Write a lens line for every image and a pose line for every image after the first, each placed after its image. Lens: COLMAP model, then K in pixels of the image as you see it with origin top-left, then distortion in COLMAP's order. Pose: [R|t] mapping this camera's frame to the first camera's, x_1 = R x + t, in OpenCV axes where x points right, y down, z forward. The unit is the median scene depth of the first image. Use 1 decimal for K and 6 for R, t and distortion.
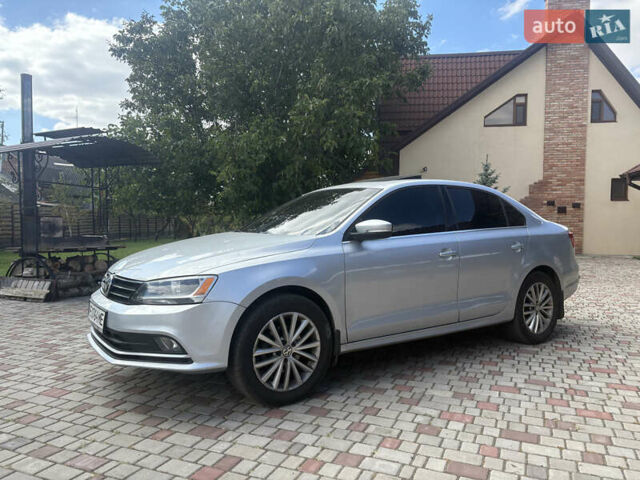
lens RADIAL K [[505.1, 0, 320.3], [0, 505.1, 237.6], [0, 0, 1]] dist [0.026841, -0.007179]
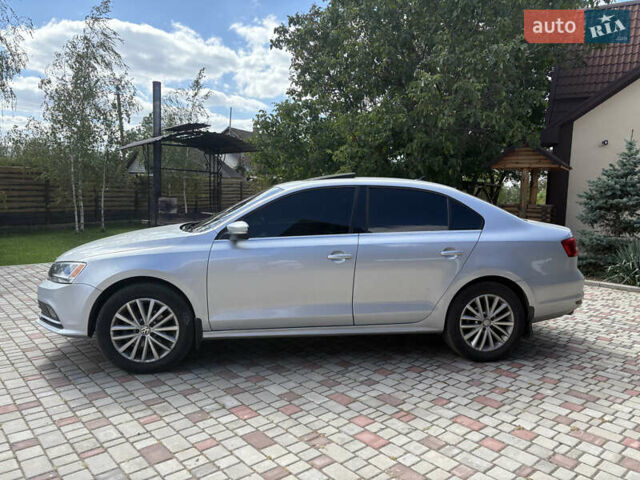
lens RADIAL K [[505.1, 0, 320.6], [0, 505.1, 242.4], [0, 0, 1]] dist [0.026841, -0.007179]
pose [[0.897229, 0.066258, -0.436567, 0.794480], [-0.036521, 0.996426, 0.076170, -0.086622], [0.440054, -0.052398, 0.896441, 0.115151]]
